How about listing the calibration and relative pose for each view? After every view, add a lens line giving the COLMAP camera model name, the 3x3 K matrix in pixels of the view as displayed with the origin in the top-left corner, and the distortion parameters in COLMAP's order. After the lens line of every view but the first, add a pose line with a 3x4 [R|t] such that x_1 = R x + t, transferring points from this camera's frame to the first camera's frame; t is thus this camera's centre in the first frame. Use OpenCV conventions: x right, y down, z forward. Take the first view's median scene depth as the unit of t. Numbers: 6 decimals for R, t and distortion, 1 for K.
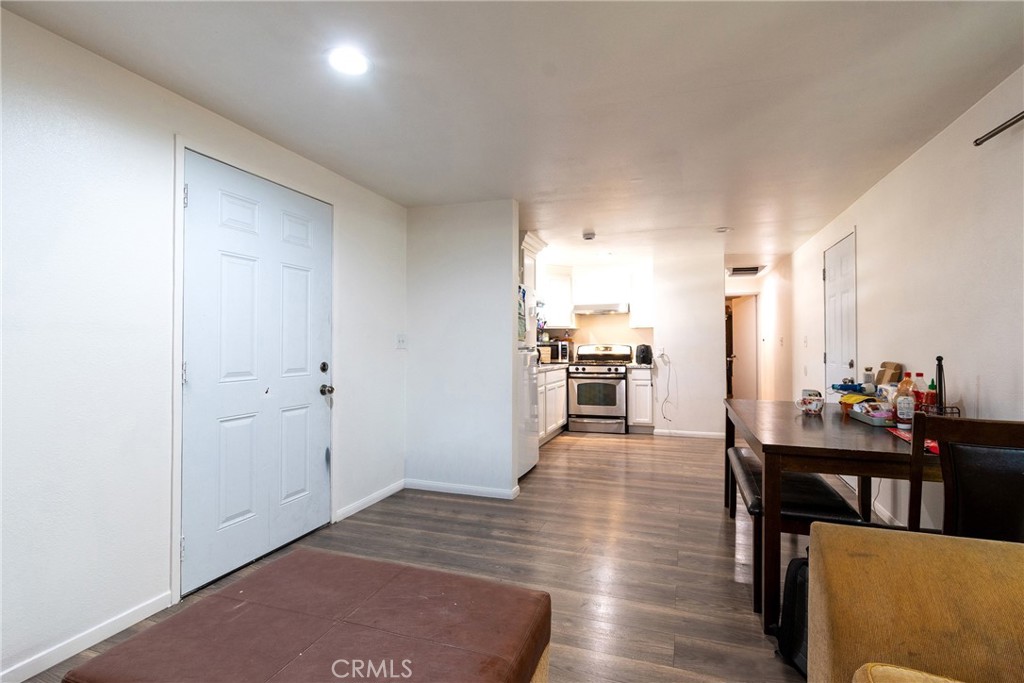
lens RADIAL K [[454.2, 0, 512.0], [0, 454.2, 341.5], [0, 0, 1]] dist [-0.000323, -0.000922]
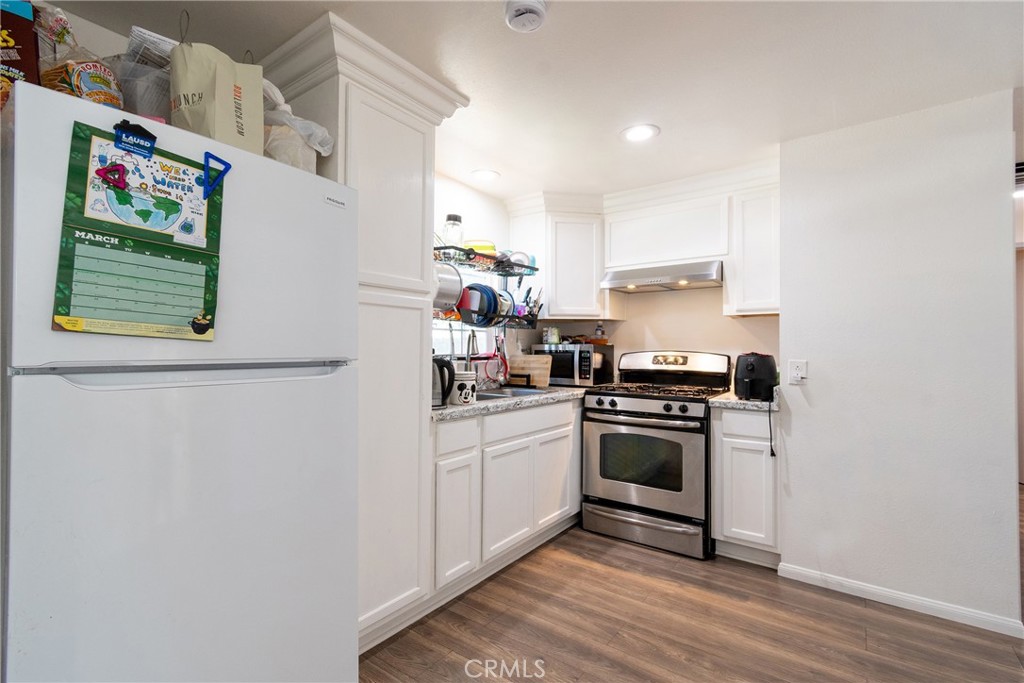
lens RADIAL K [[454.2, 0, 512.0], [0, 454.2, 341.5], [0, 0, 1]] dist [-0.000323, -0.000922]
pose [[0.959258, 0.005917, -0.282468, 0.193700], [-0.008122, 0.999945, -0.006636, 0.001009], [0.282413, 0.008660, 0.959254, 0.531853]]
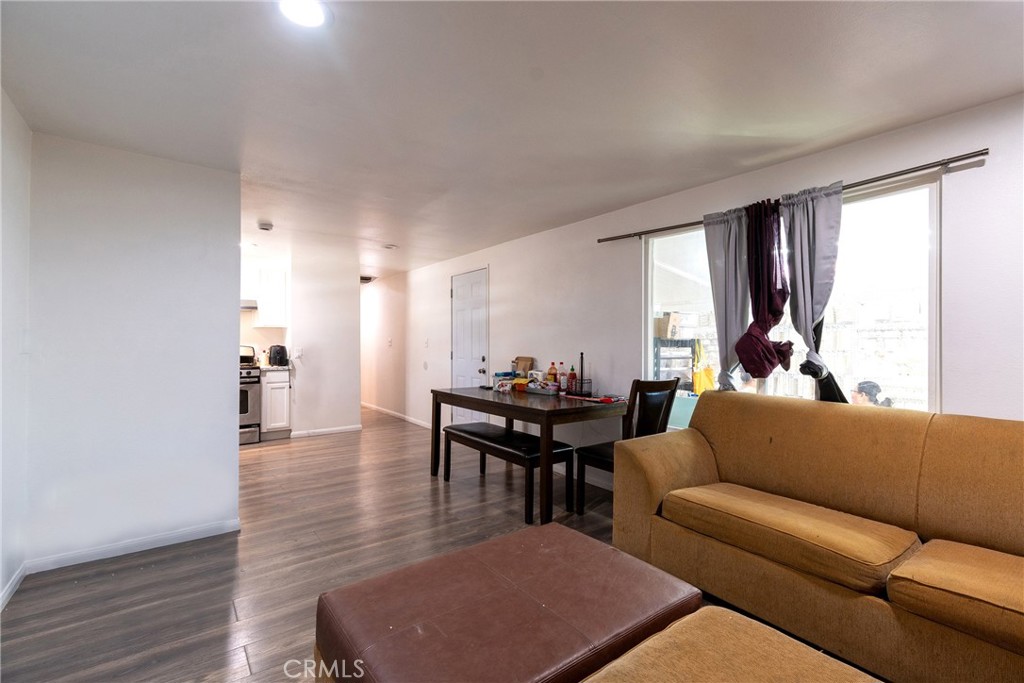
lens RADIAL K [[454.2, 0, 512.0], [0, 454.2, 341.5], [0, 0, 1]] dist [-0.000323, -0.000922]
pose [[0.576429, 0.005530, 0.817129, -0.206560], [-0.005618, 0.999980, -0.002803, -0.001337], [-0.817128, -0.002975, 0.576449, 0.051411]]
